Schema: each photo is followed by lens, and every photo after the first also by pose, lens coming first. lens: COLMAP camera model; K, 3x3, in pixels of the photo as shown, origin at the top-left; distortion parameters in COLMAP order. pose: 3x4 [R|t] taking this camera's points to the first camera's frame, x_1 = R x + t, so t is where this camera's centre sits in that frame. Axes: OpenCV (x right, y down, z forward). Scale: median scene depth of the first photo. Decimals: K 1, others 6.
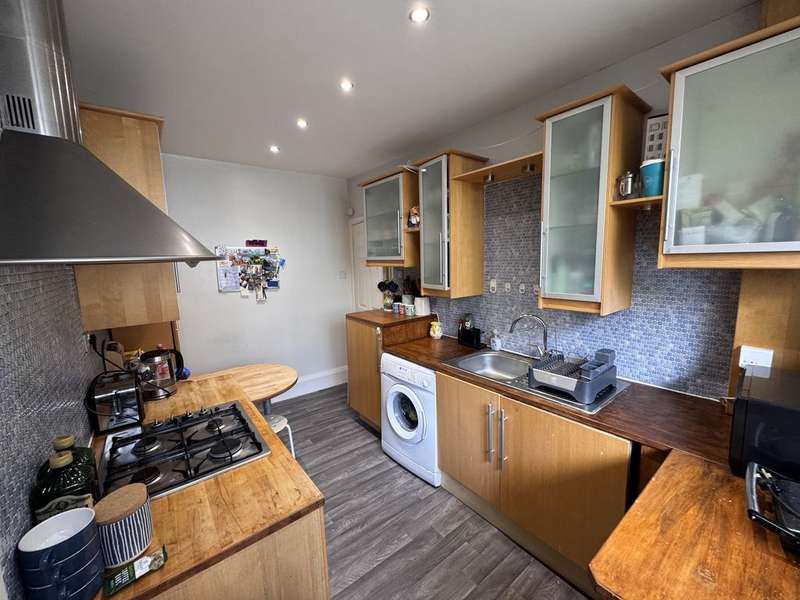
lens RADIAL K [[319.8, 0, 396.1], [0, 319.8, 298.4], [0, 0, 1]] dist [-0.002657, -0.000057]
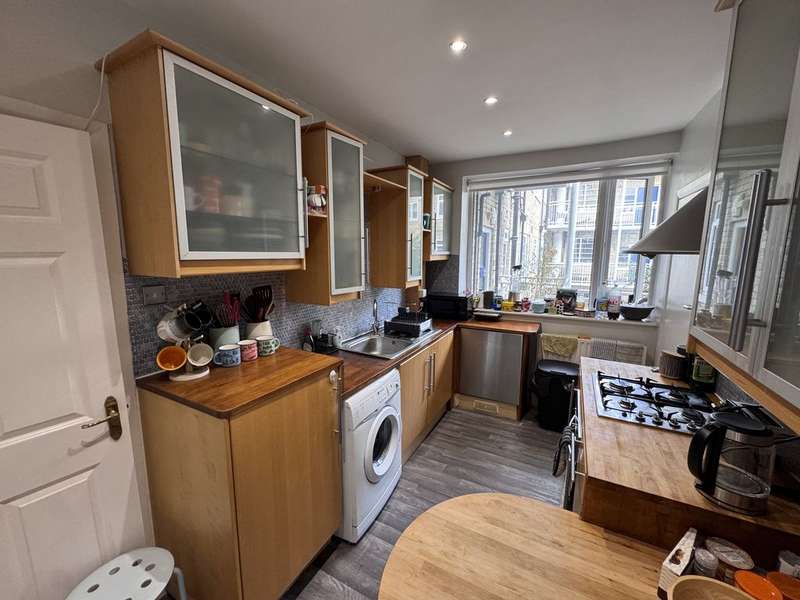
lens RADIAL K [[319.8, 0, 401.9], [0, 319.8, 301.0], [0, 0, 1]] dist [-0.002657, -0.000057]
pose [[-0.414015, -0.104857, 0.904210, -0.675155], [0.127941, 0.976779, 0.171853, -0.129438], [-0.901234, 0.186835, -0.390986, 1.157803]]
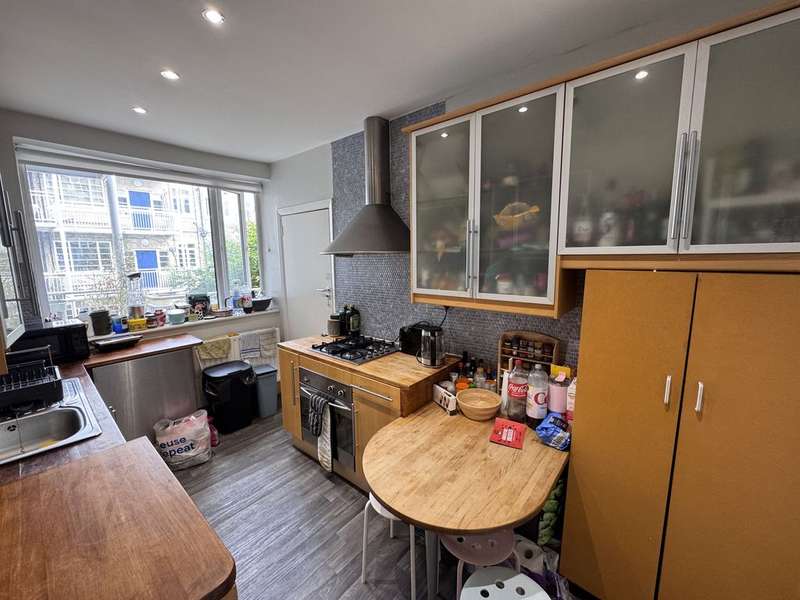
lens RADIAL K [[319.8, 0, 398.5], [0, 319.8, 300.7], [0, 0, 1]] dist [-0.002657, -0.000057]
pose [[-0.975966, 0.078669, -0.203230, -0.276857], [0.020593, 0.961688, 0.273371, -0.171789], [0.216949, 0.262616, -0.940195, 1.414282]]
